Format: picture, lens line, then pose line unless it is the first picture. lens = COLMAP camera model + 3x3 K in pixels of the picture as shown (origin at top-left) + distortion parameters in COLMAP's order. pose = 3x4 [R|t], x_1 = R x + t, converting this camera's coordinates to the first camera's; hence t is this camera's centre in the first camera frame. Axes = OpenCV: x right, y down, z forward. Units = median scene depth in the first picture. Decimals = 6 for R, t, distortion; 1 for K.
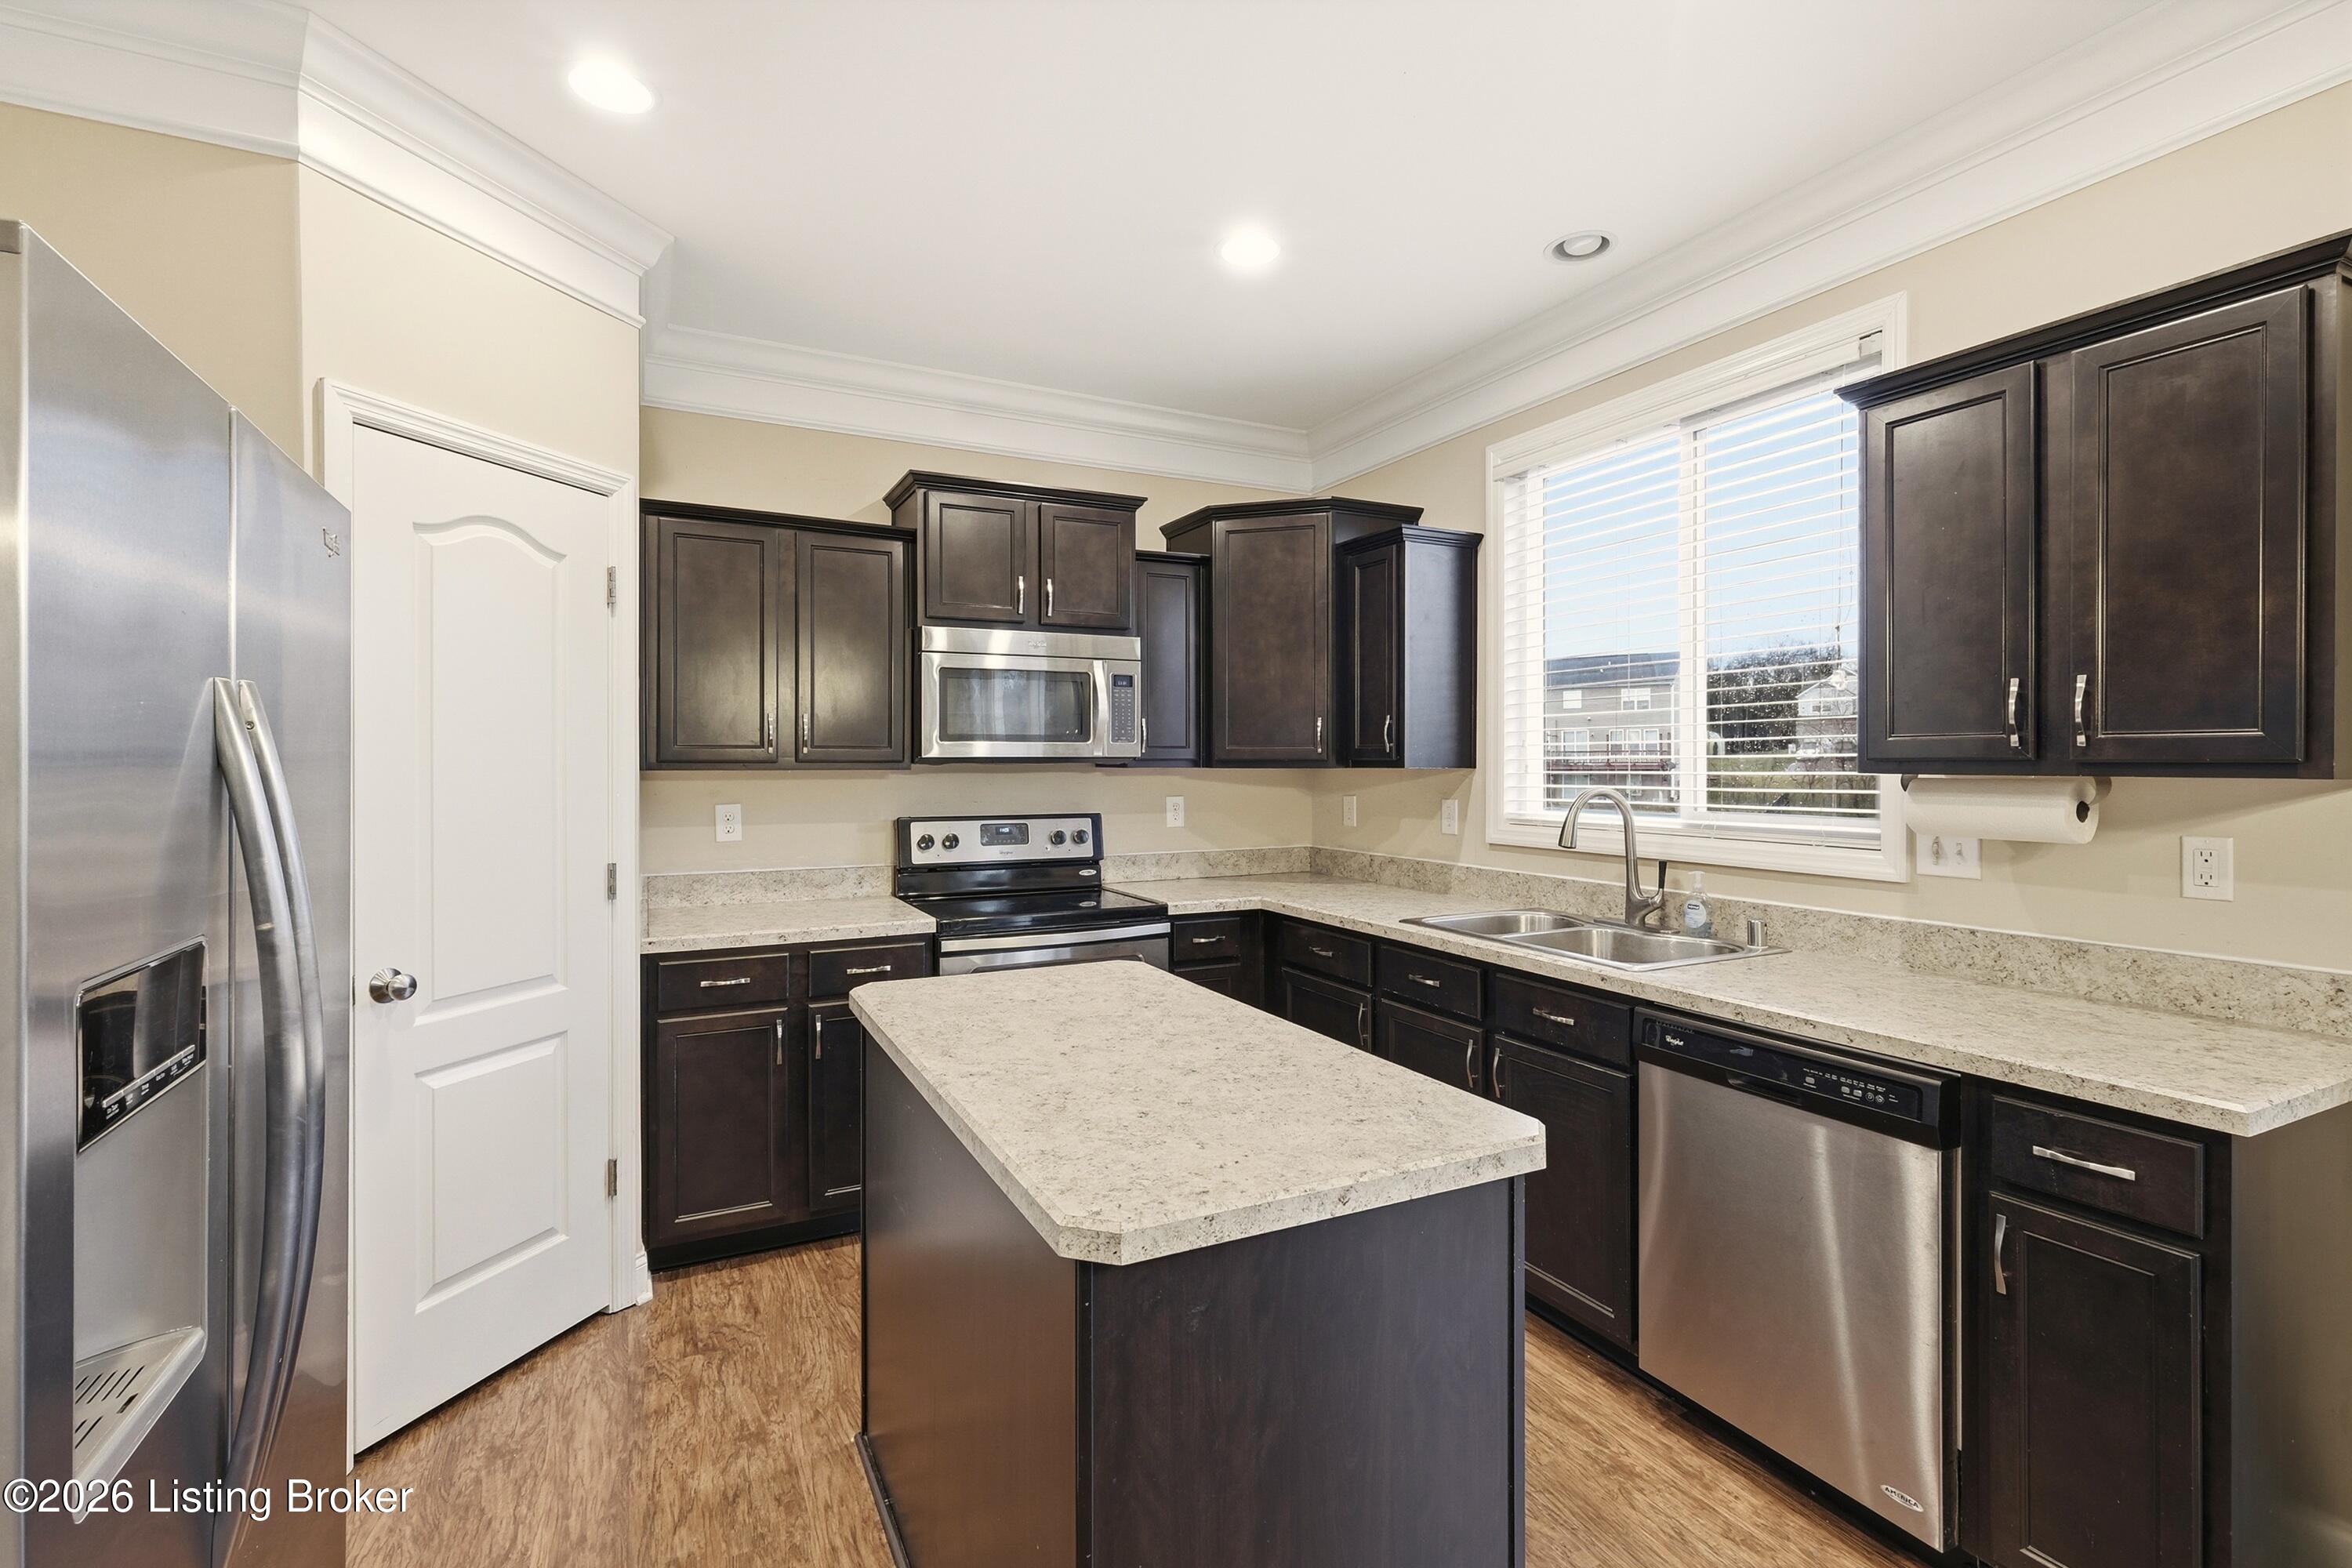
lens RADIAL K [[1064.7, 0, 1175.0], [0, 1064.7, 765.4], [0, 0, 1]] dist [0.000647, -0.000021]
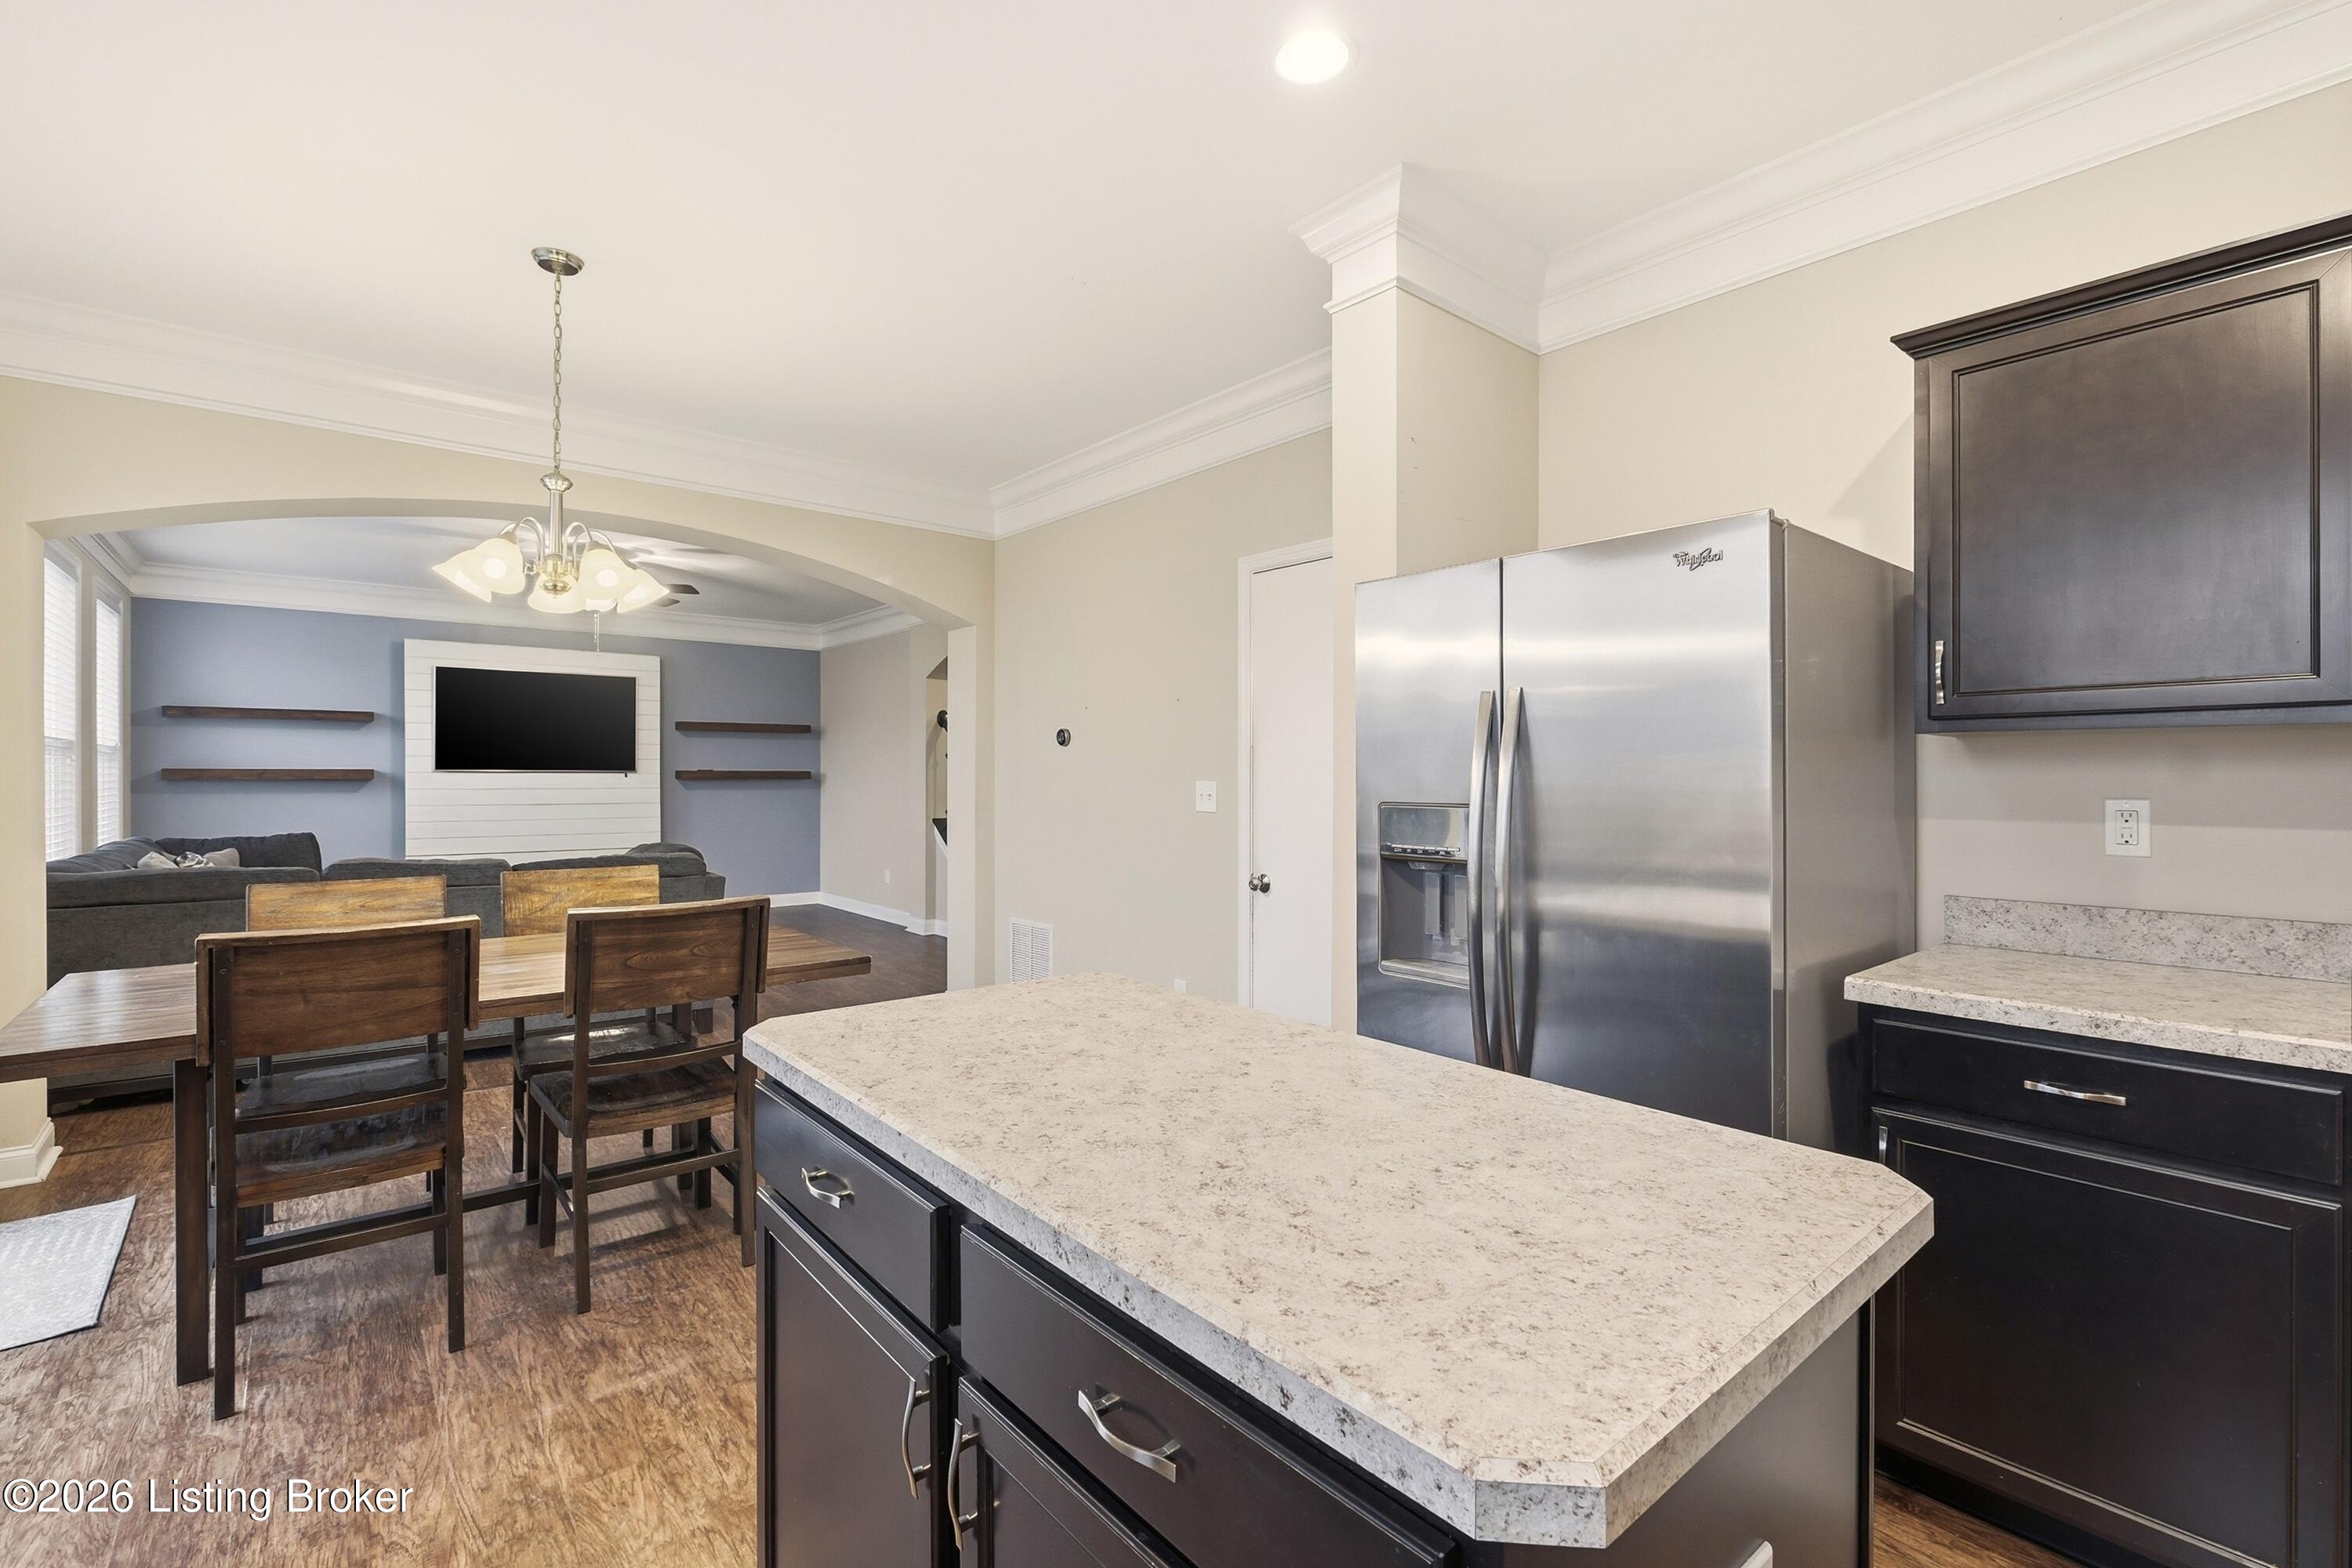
lens RADIAL K [[1030.5, 0, 1176.0], [0, 1030.5, 784.0], [0, 0, 1]] dist [-0.001115, 0.000022]
pose [[-0.974327, 0.002846, -0.225119, 0.060453], [0.000435, 0.999942, 0.010759, 0.026338], [0.225137, 0.010385, -0.974272, 0.875899]]
